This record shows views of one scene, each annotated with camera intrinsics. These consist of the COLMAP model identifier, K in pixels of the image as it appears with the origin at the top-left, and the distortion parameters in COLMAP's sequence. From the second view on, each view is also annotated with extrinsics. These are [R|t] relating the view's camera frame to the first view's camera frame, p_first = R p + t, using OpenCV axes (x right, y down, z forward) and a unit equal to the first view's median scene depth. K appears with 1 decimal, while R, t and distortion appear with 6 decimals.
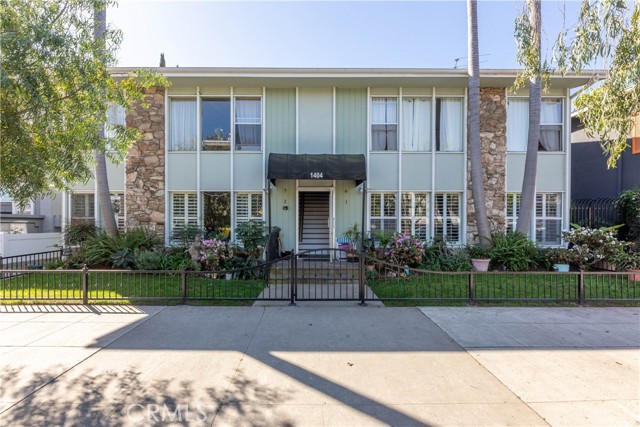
lens RADIAL K [[270.8, 0, 320.3], [0, 270.8, 217.0], [0, 0, 1]] dist [0.000294, 0.000088]
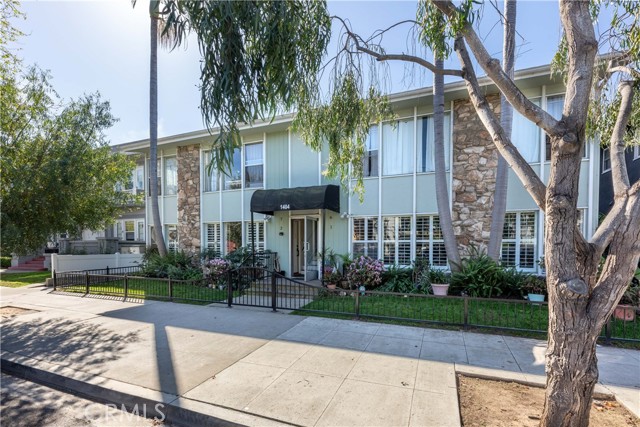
lens RADIAL K [[292.5, 0, 321.7], [0, 292.5, 244.1], [0, 0, 1]] dist [0.002934, -0.000727]
pose [[0.927618, -0.004064, -0.373508, 0.521048], [0.011652, 0.999769, 0.018060, -0.010237], [0.373348, -0.021104, 0.927451, -0.115170]]
